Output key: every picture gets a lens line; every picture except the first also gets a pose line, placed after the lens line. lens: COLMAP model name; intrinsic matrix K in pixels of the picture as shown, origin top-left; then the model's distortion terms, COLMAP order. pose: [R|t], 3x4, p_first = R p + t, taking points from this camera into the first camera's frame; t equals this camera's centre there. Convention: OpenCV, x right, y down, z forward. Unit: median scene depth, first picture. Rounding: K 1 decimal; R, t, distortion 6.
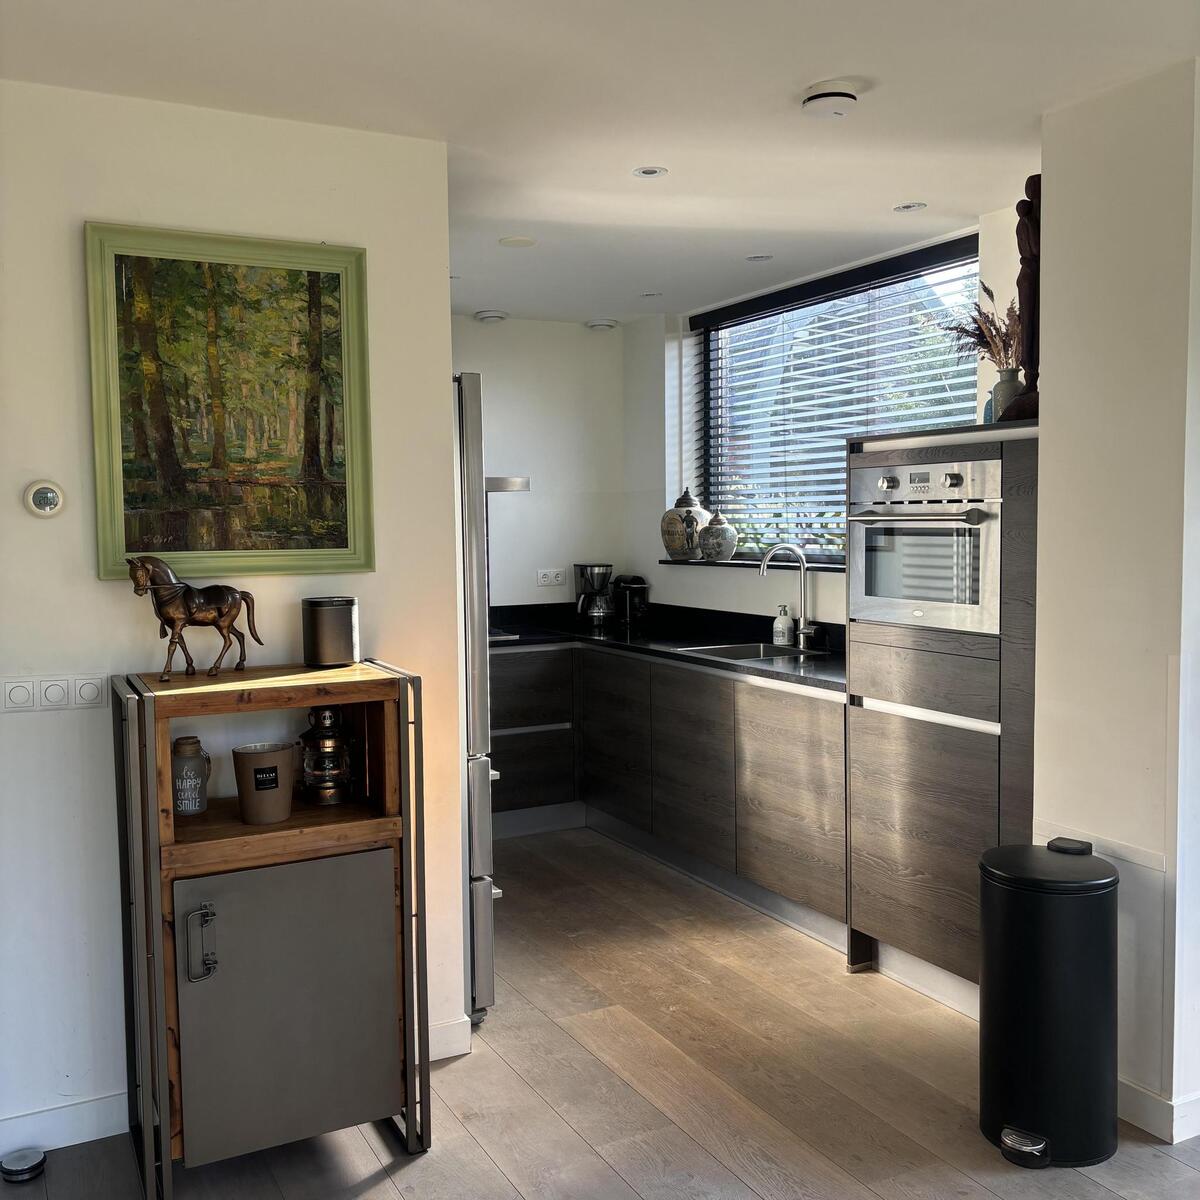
lens RADIAL K [[1186.5, 0, 597.1], [0, 1186.5, 594.9], [0, 0, 1]] dist [0.069160, 0.000000]
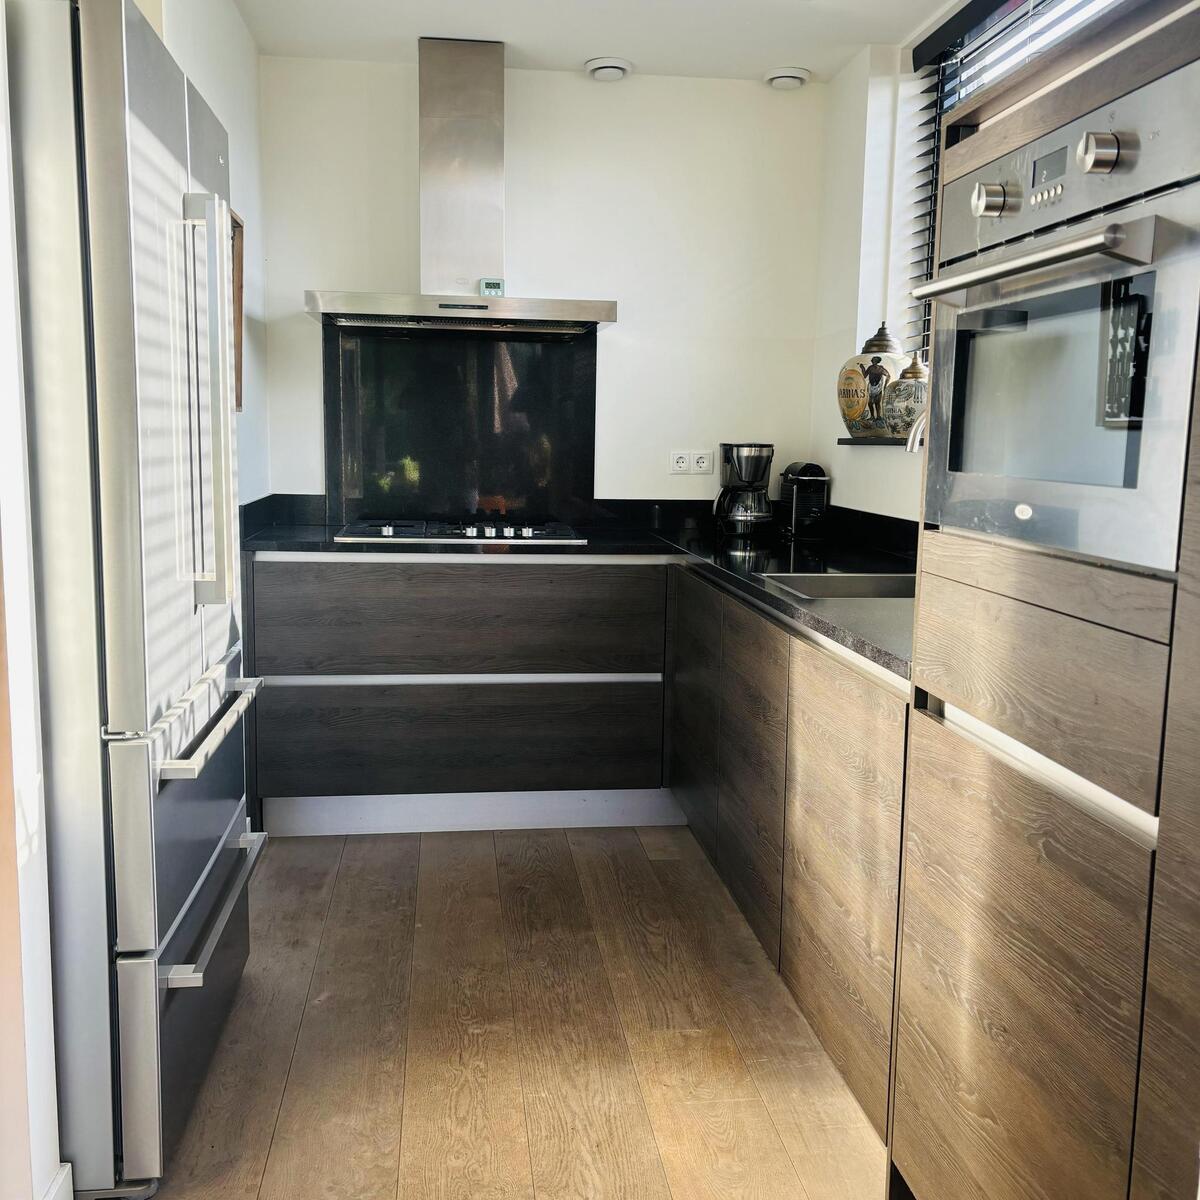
lens RADIAL K [[1186.5, 0, 600.5], [0, 1186.5, 608.2], [0, 0, 1]] dist [0.069160, 0.000000]
pose [[0.929738, 0.077125, -0.360053, 0.231447], [-0.047923, 0.994846, 0.089353, 0.014728], [0.365089, -0.065820, 0.928643, 0.455540]]
